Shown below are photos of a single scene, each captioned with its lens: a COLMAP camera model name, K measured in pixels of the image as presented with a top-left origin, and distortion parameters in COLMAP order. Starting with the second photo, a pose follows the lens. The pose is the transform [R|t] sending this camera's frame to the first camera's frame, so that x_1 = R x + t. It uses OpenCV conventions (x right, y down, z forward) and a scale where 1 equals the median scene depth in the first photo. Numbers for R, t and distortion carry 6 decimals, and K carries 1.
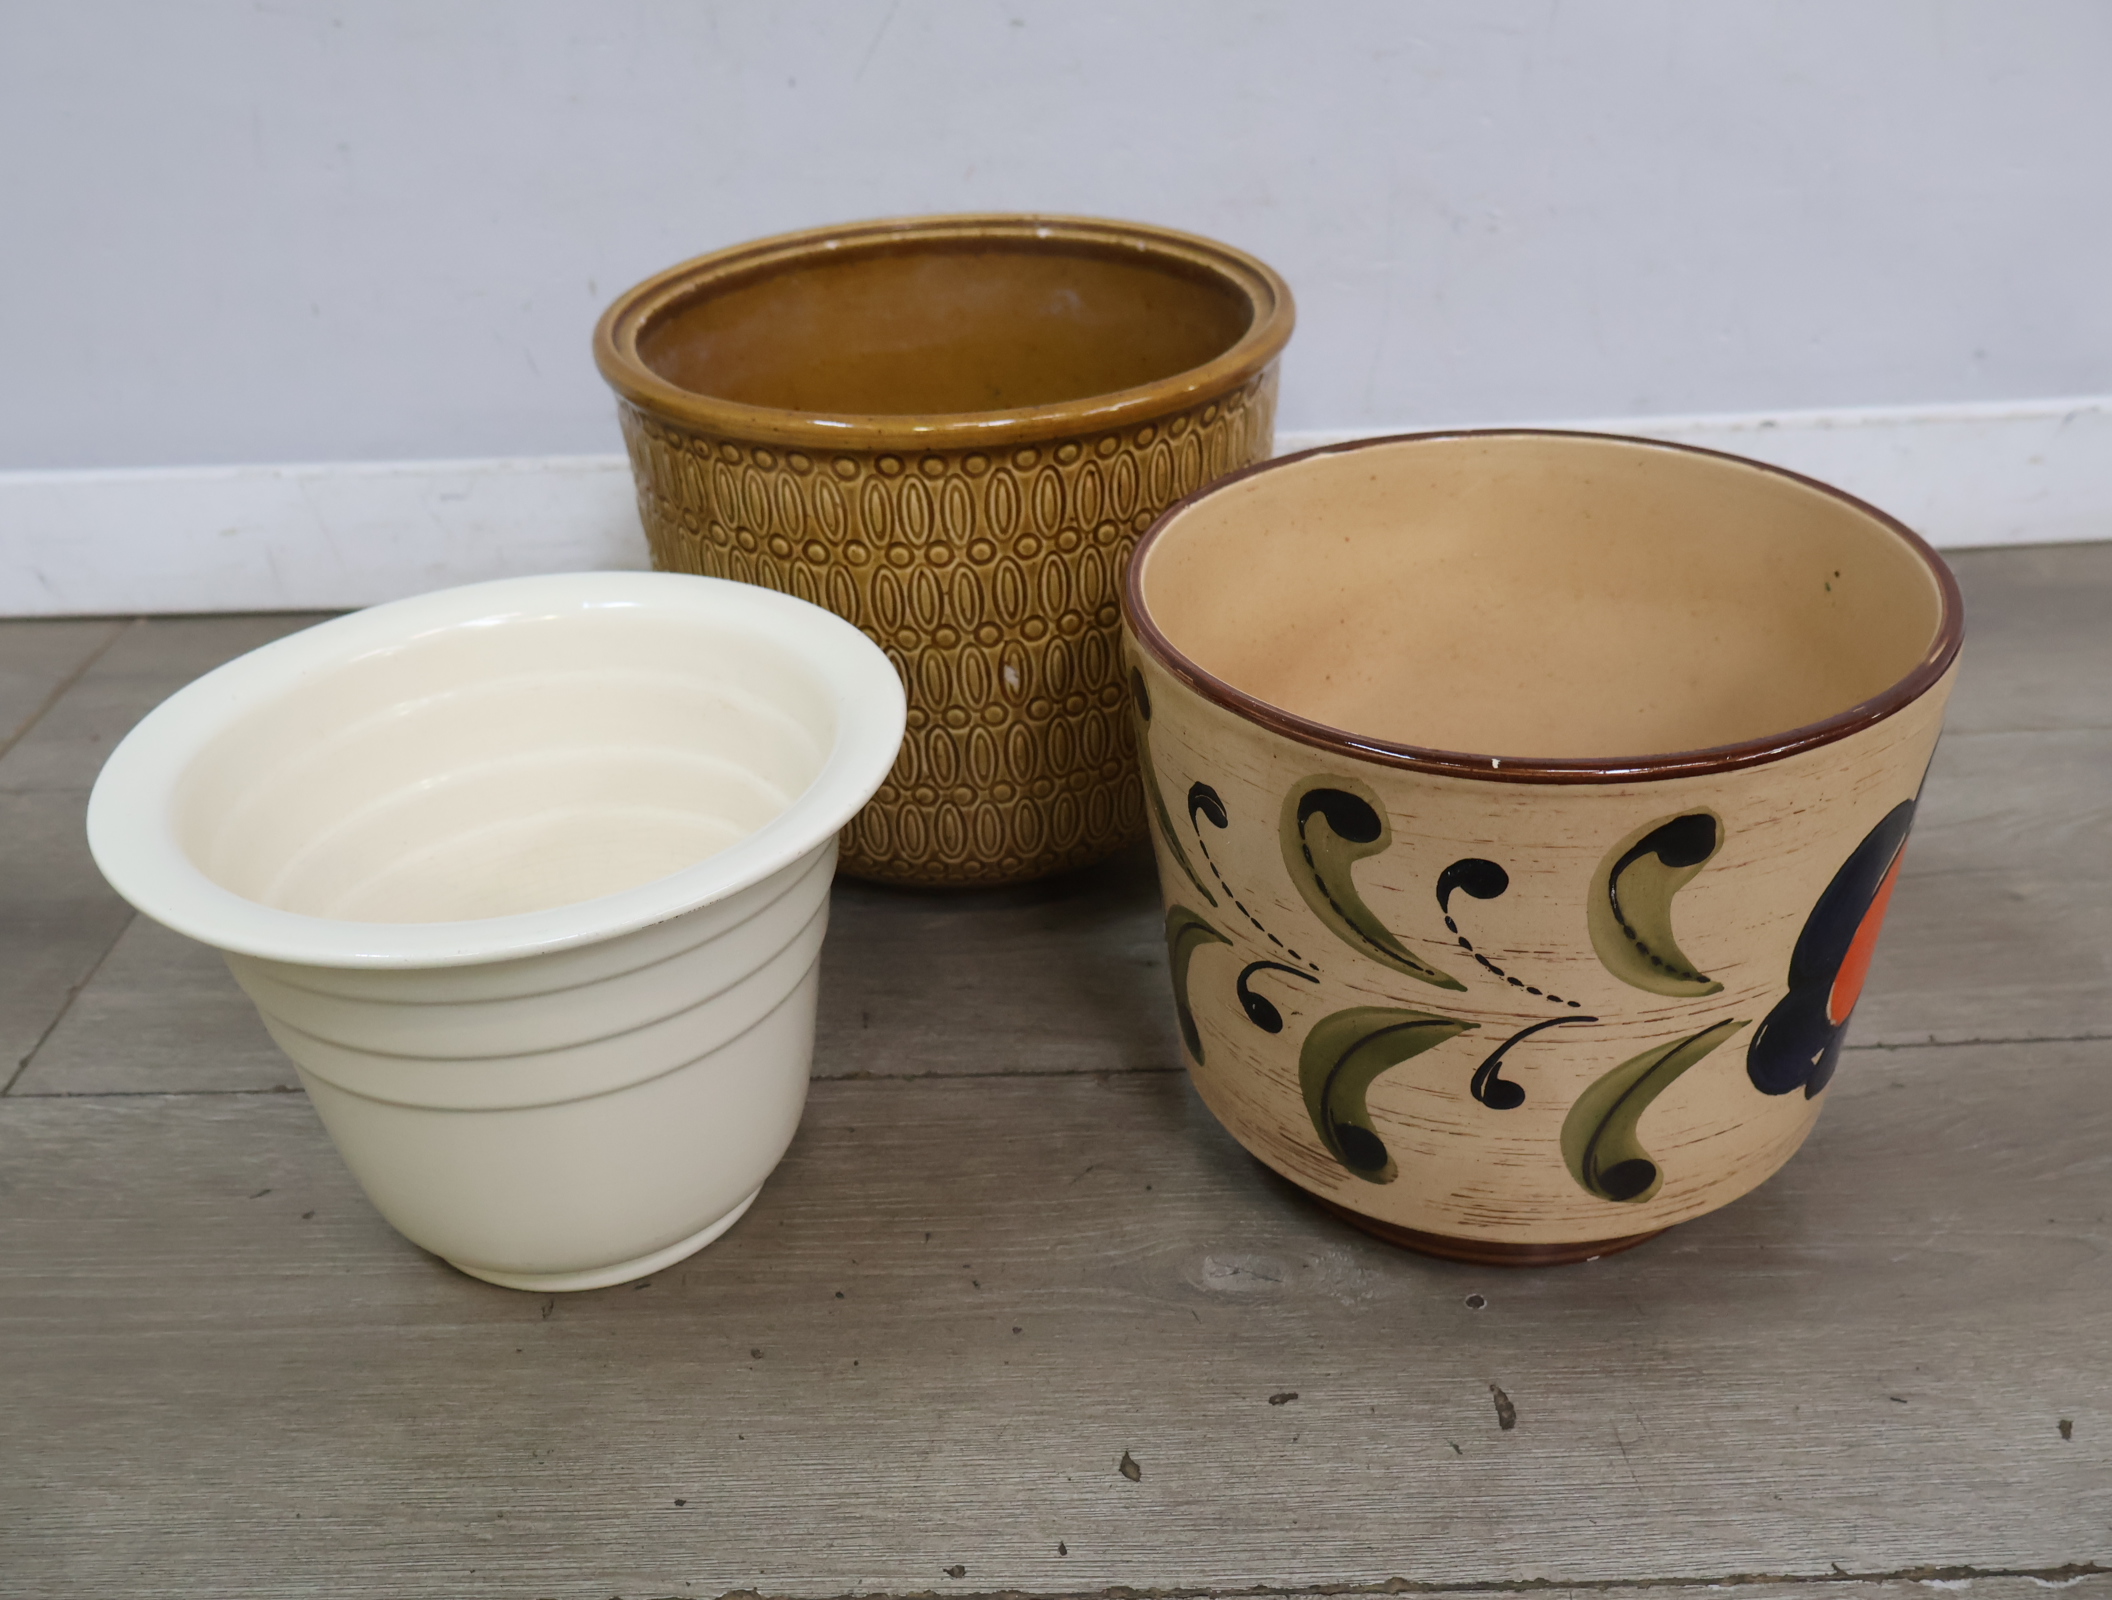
lens RADIAL K [[2015.5, 0, 1047.2], [0, 2015.5, 800.5], [0, 0, 1]] dist [0.004901, 0.000000]
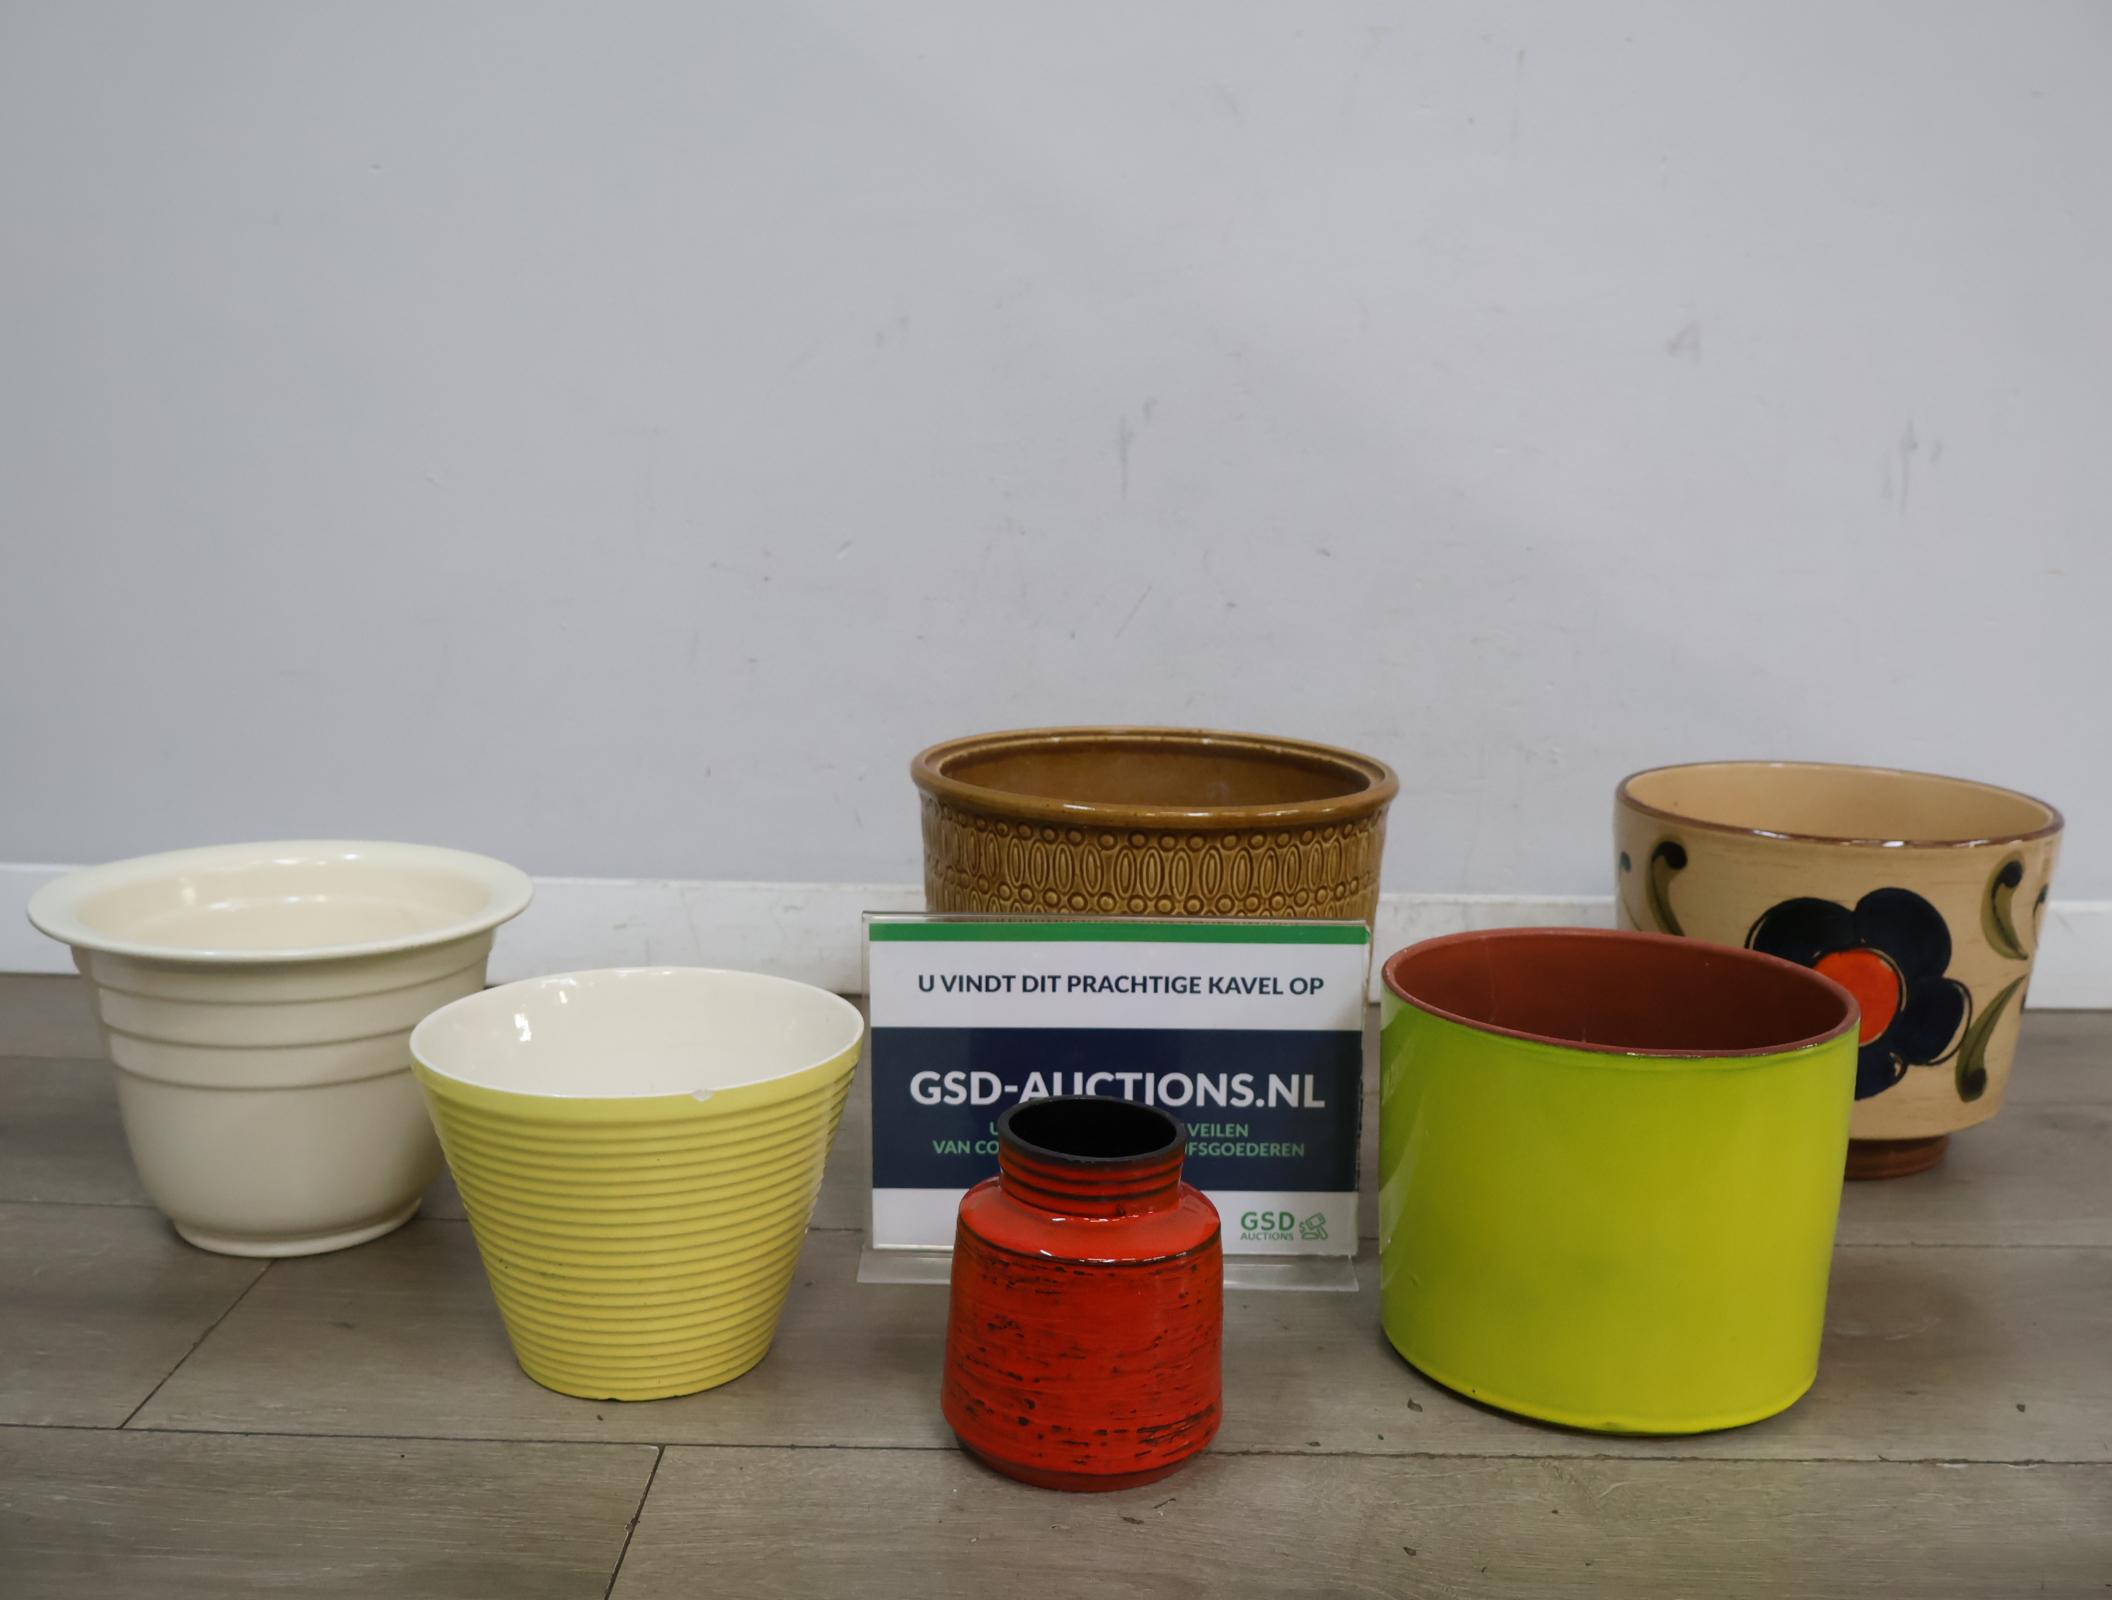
lens RADIAL K [[2015.5, 0, 1049.1], [0, 2015.5, 775.7], [0, 0, 1]] dist [0.004901, 0.000000]
pose [[0.998227, 0.056407, 0.018982, -0.203383], [-0.046286, 0.936282, -0.348185, 0.375305], [-0.037413, 0.346689, 0.937234, -0.617839]]
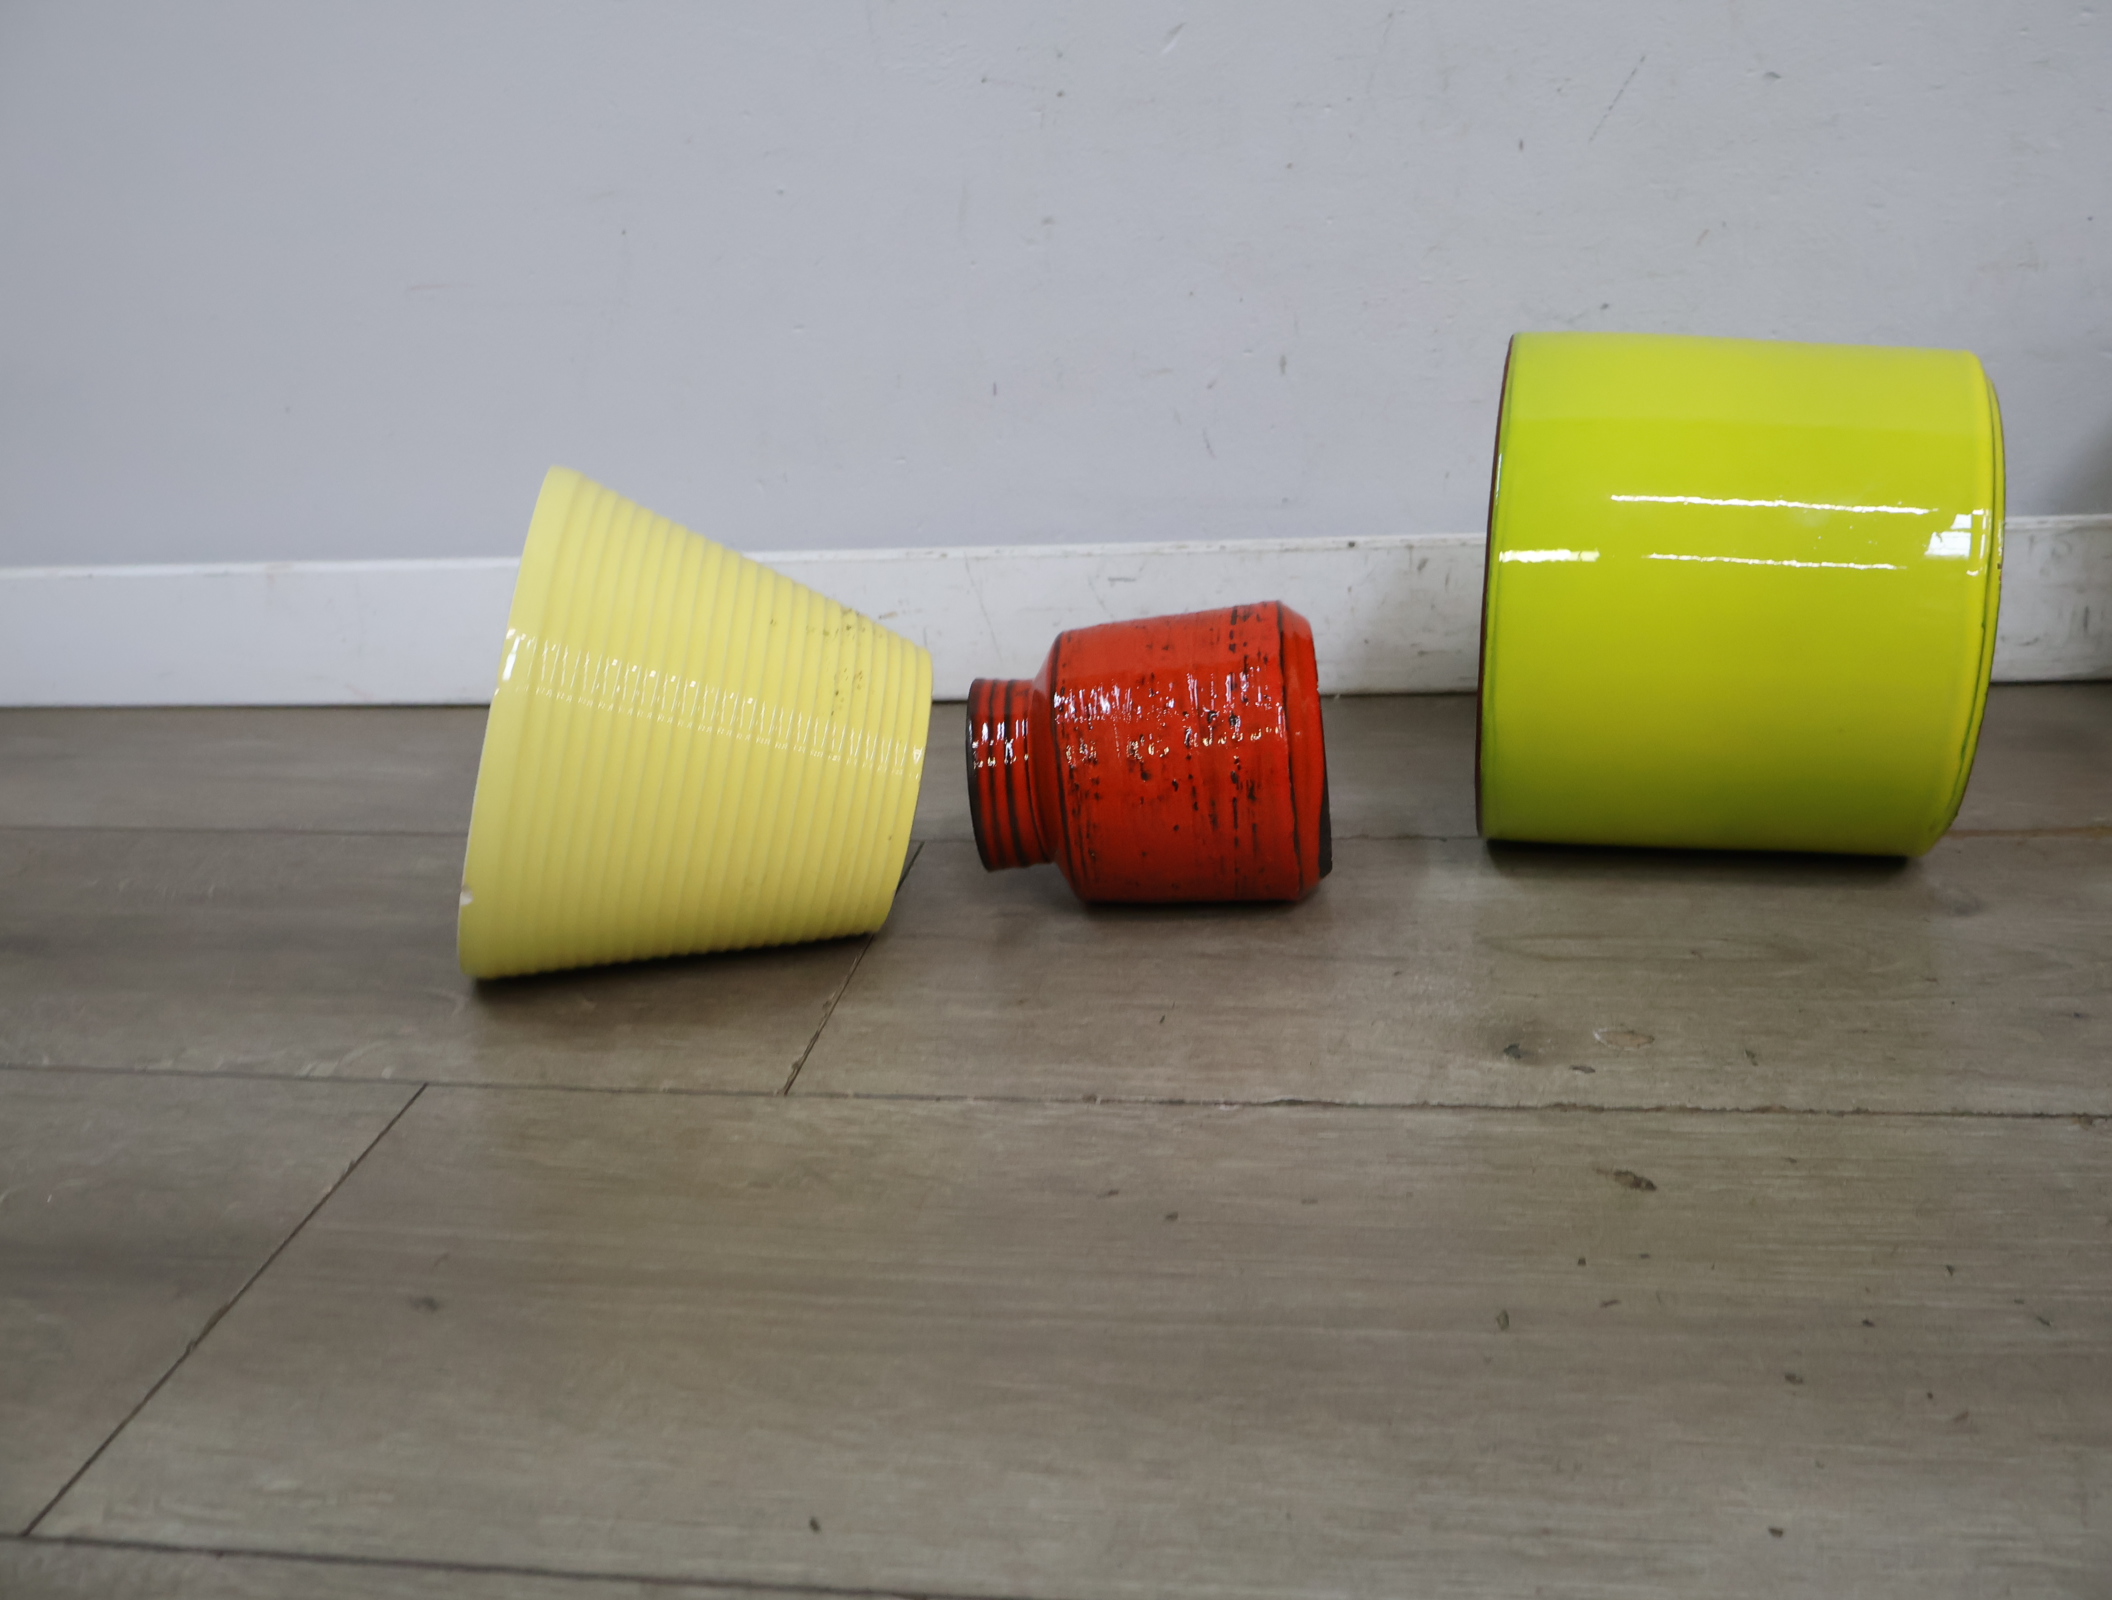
lens RADIAL K [[2015.5, 0, 1062.7], [0, 2015.5, 818.2], [0, 0, 1]] dist [0.004901, 0.000000]
pose [[0.991049, 0.025550, -0.131033, -0.298653], [-0.045594, 0.987277, -0.152335, 0.167911], [0.125474, 0.156946, 0.979604, 0.116163]]
